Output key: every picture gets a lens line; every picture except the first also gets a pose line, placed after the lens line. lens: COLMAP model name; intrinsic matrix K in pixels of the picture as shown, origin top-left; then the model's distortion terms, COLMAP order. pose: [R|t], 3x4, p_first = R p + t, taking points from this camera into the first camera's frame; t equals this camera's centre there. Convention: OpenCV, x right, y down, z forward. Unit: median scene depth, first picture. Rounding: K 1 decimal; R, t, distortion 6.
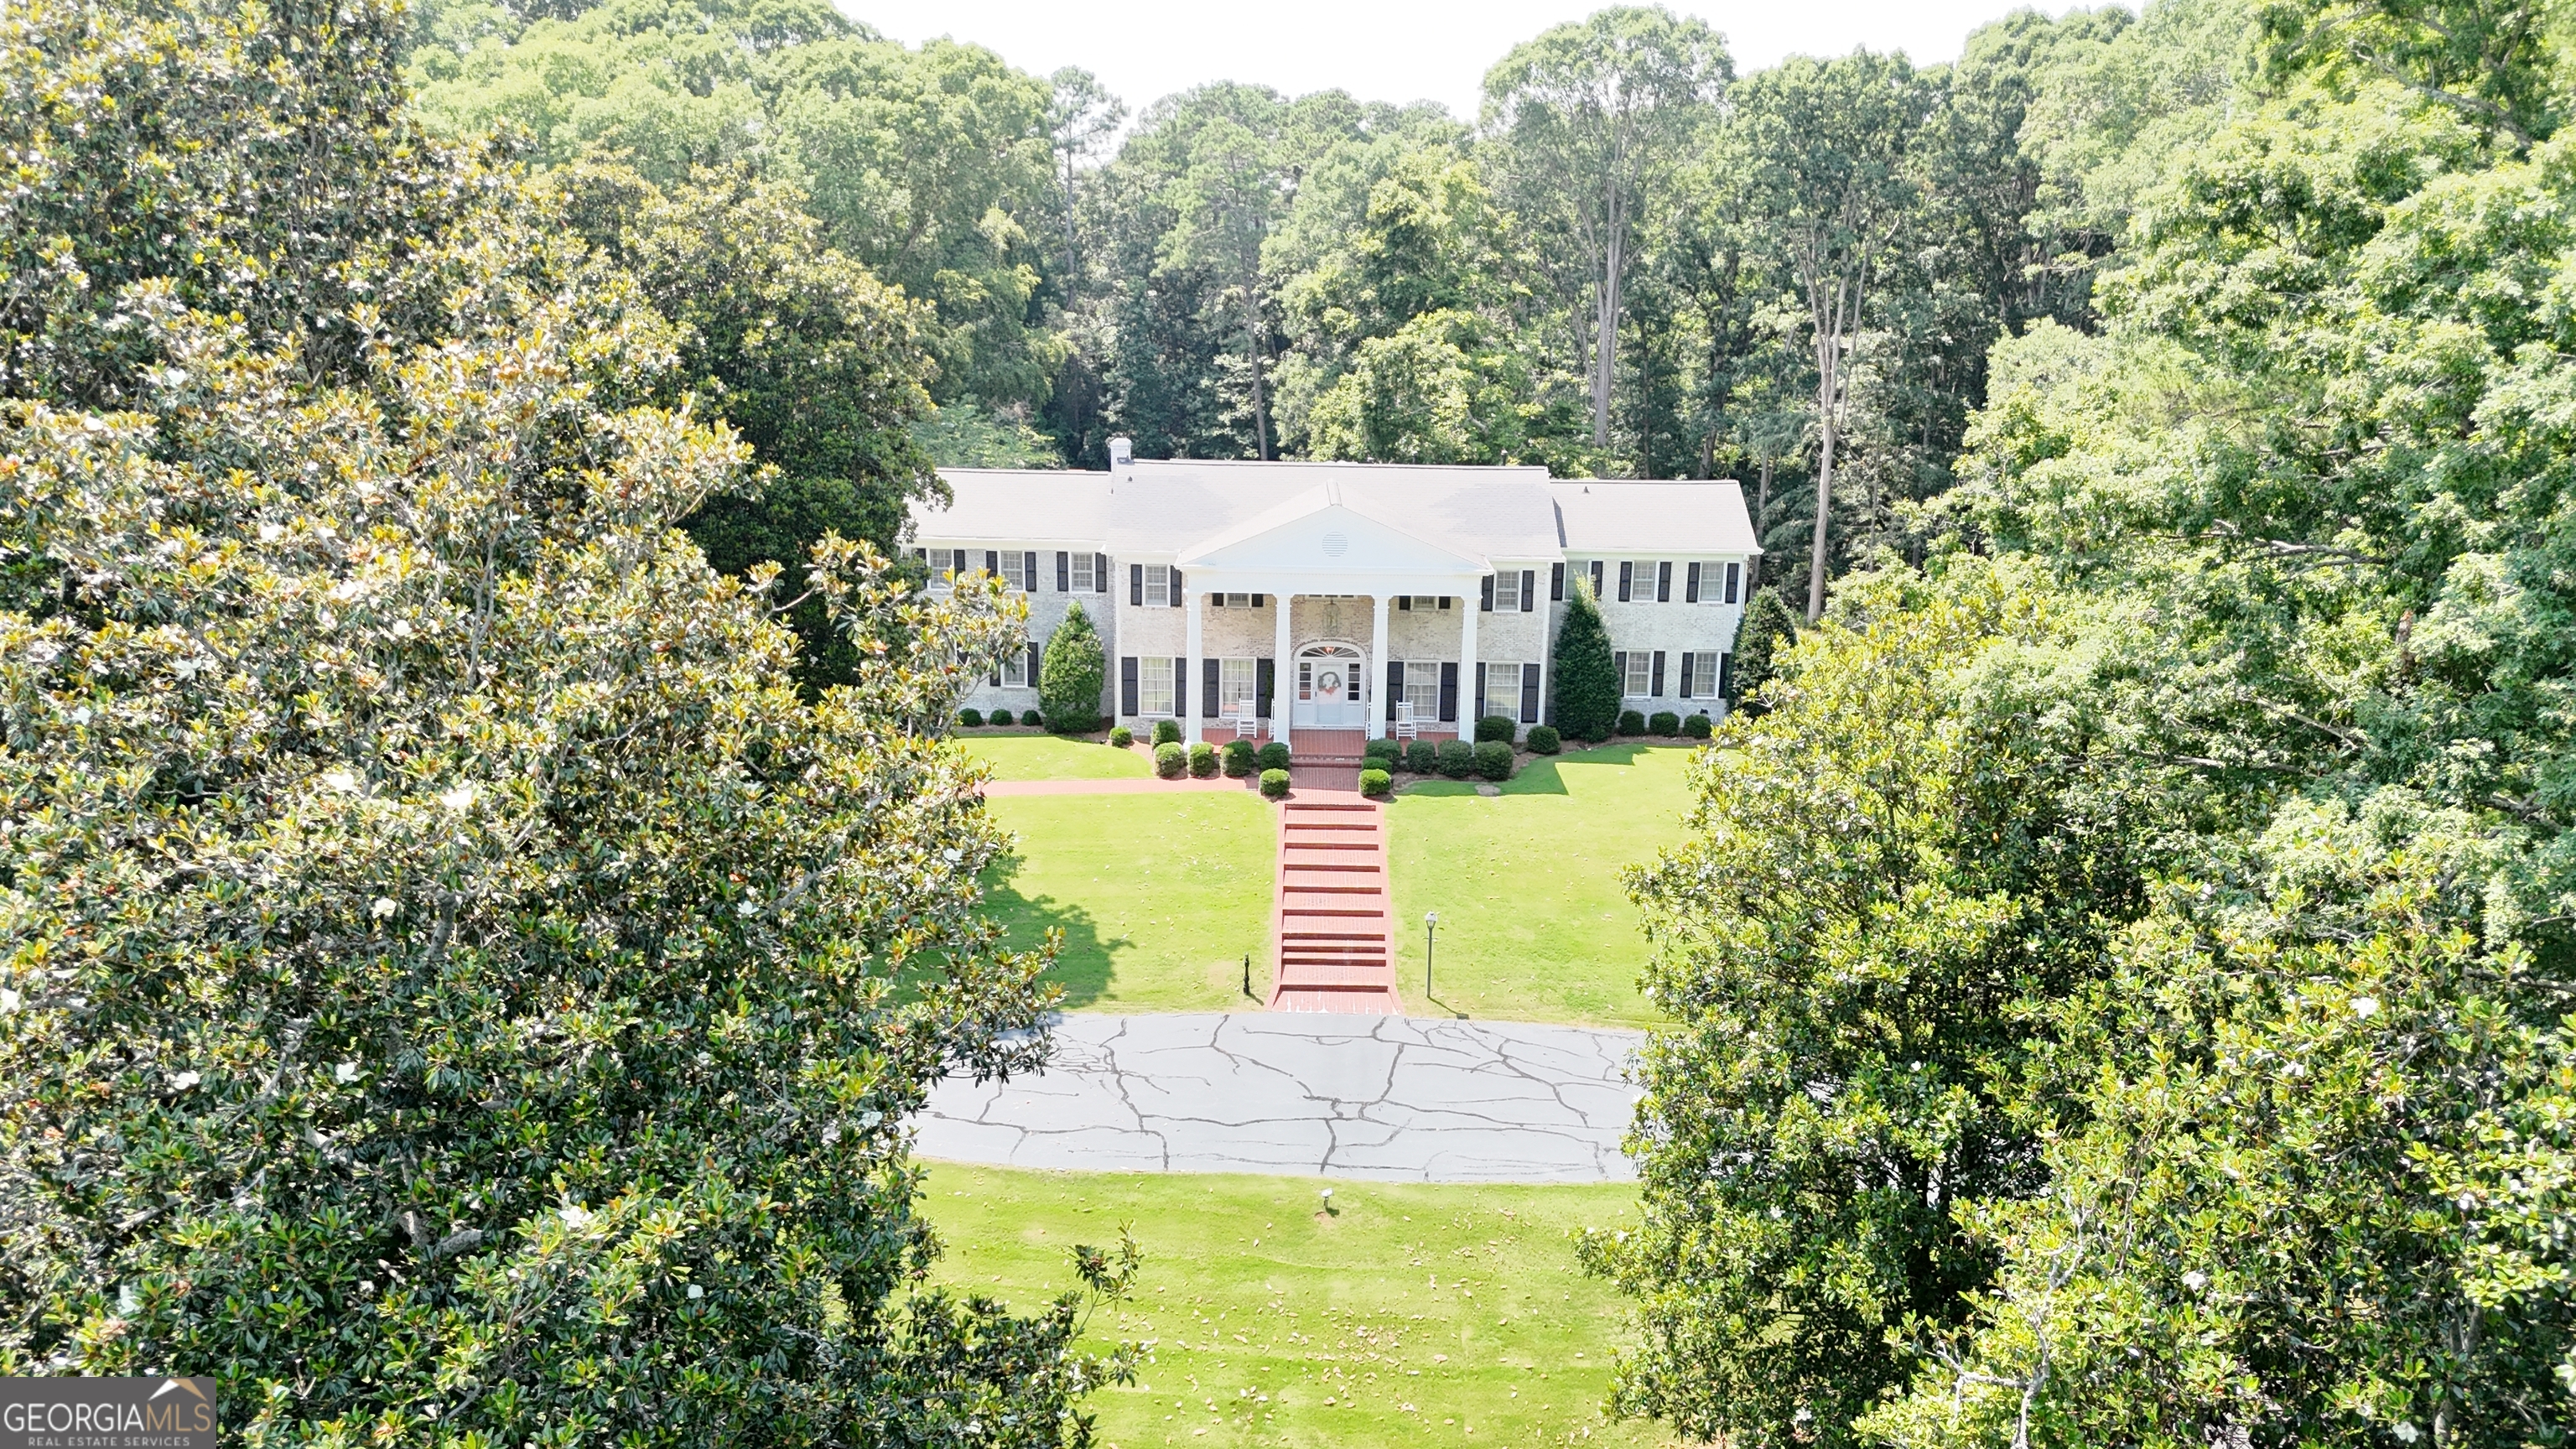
lens RADIAL K [[2030.8, 0, 1288.0], [0, 2030.8, 724.5], [0, 0, 1]] dist [0.033729, 0.000696]
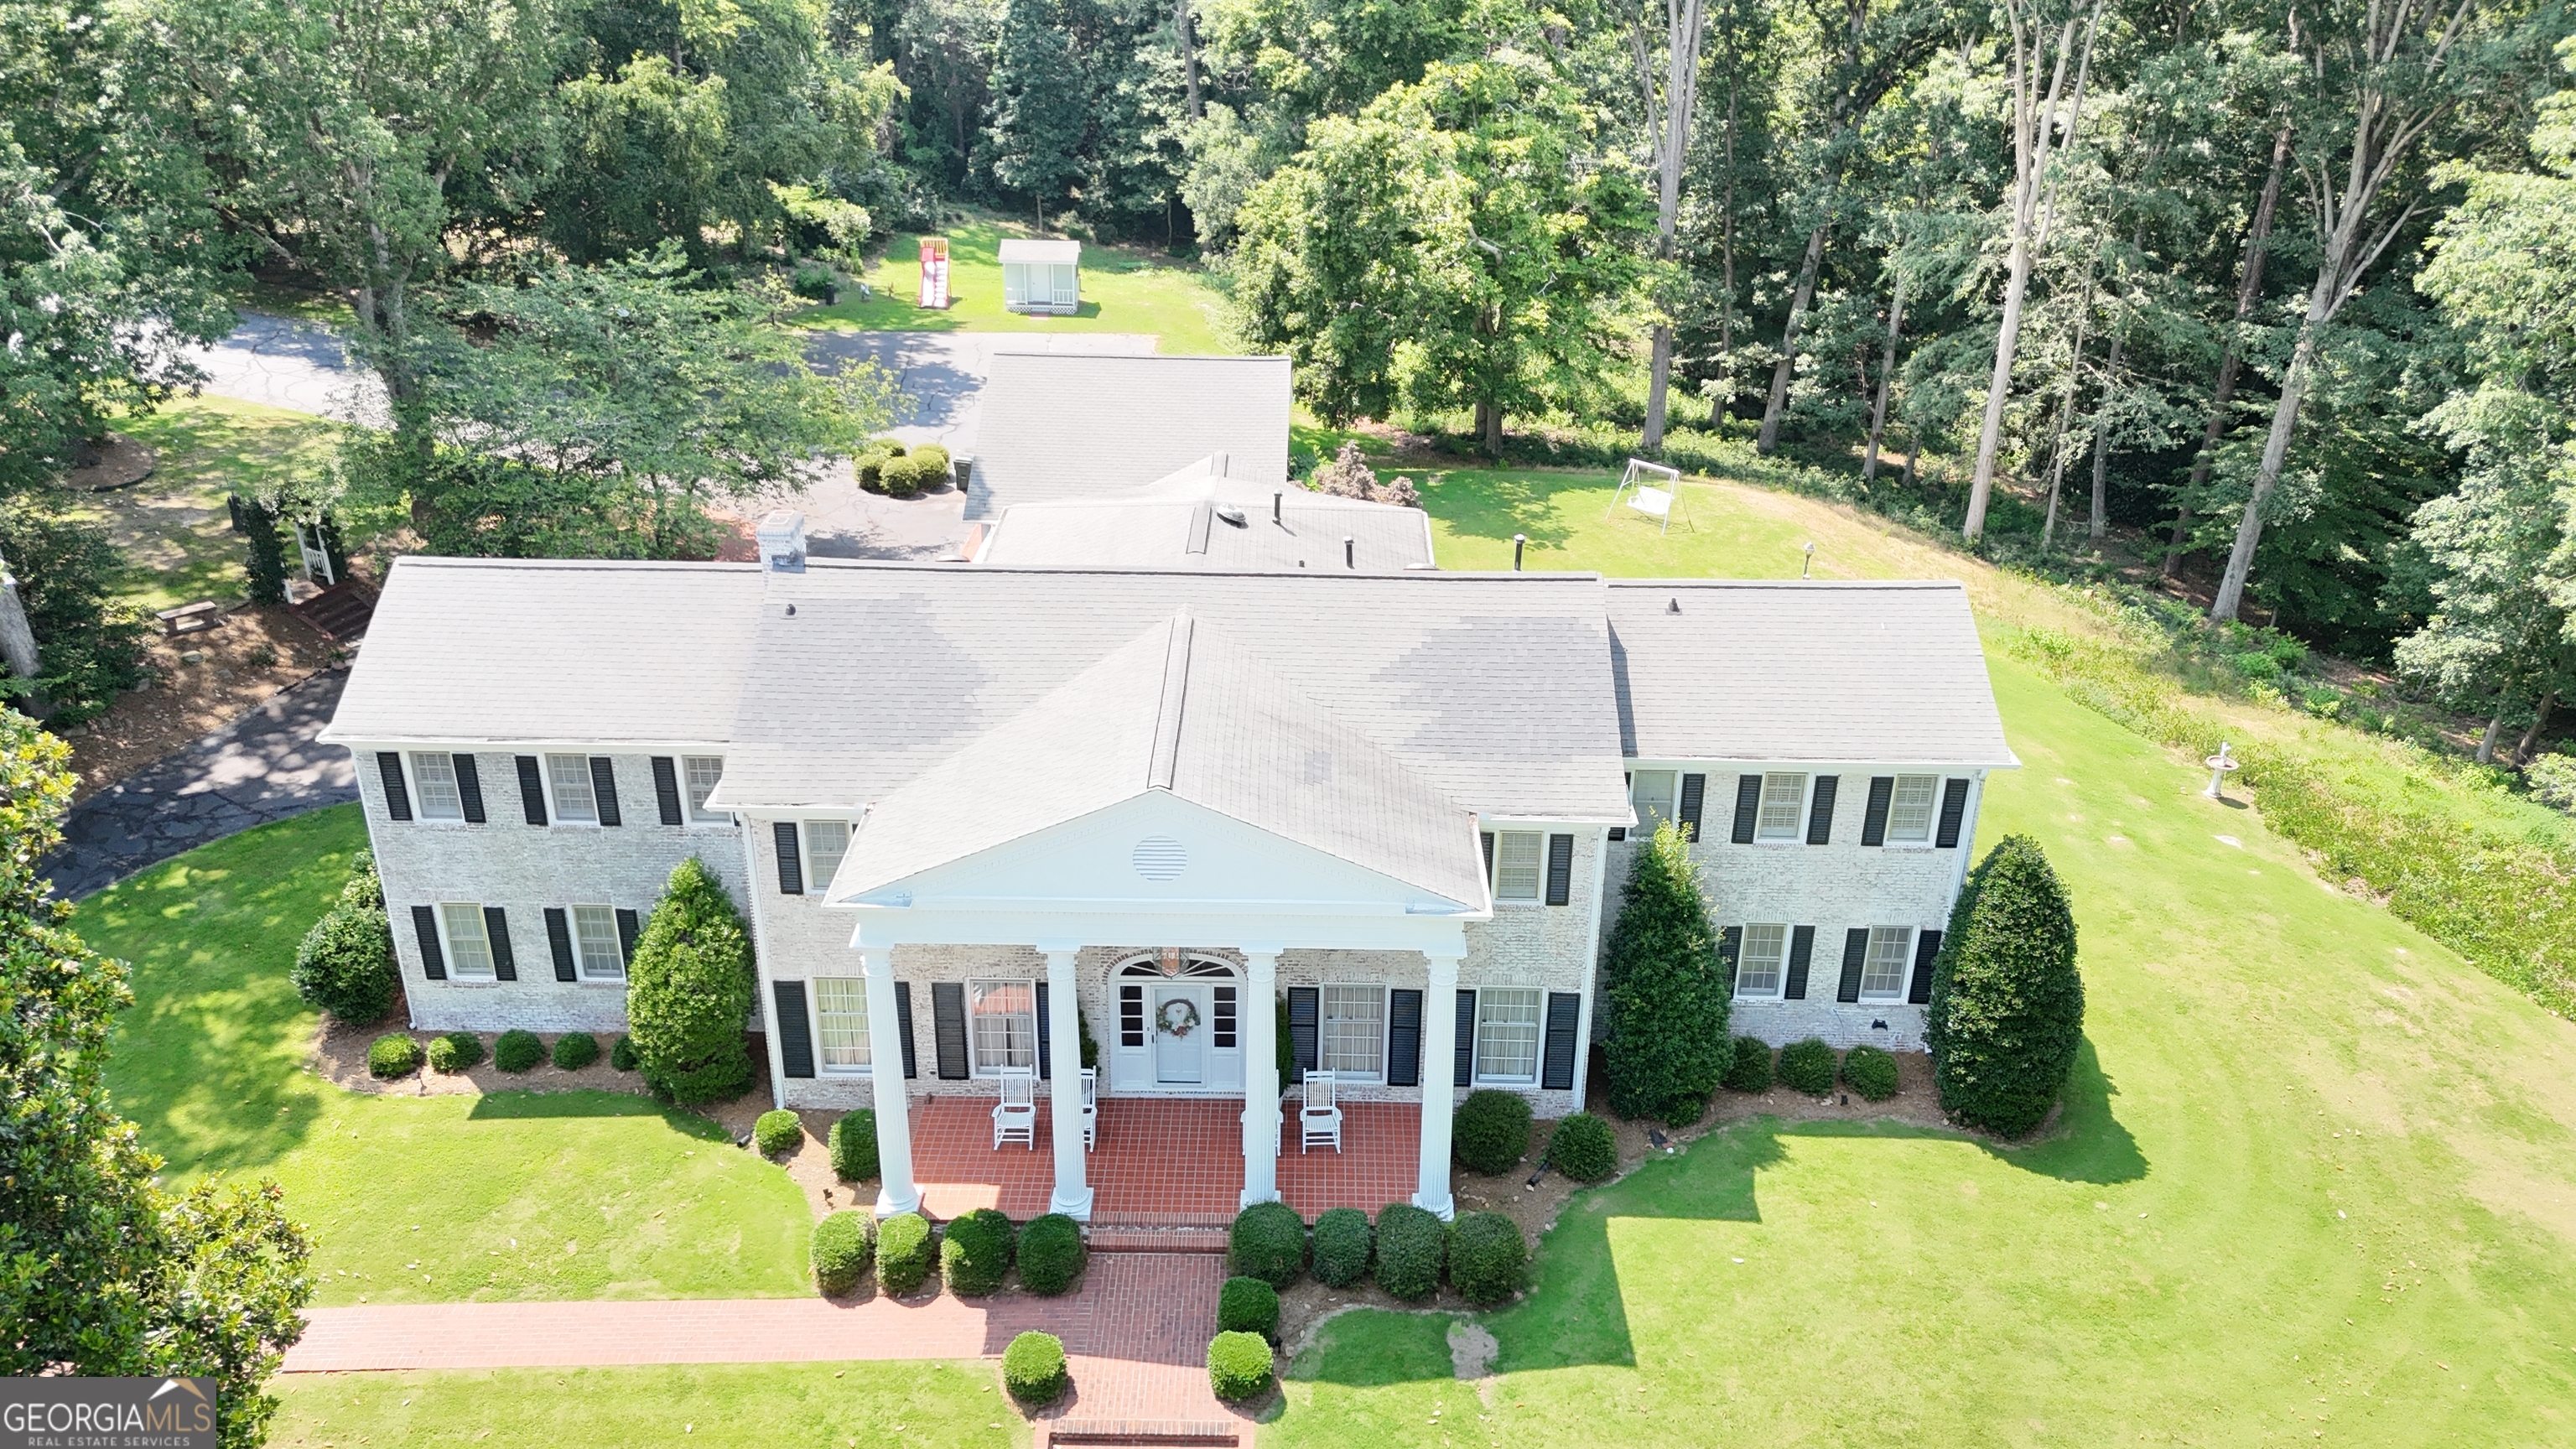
lens RADIAL K [[2030.8, 0, 1288.0], [0, 2030.8, 724.5], [0, 0, 1]] dist [0.033729, 0.000696]
pose [[0.999966, -0.001710, -0.008034, 0.052074], [0.003316, 0.978879, 0.204415, -0.198249], [0.007515, -0.204434, 0.978851, 0.489664]]
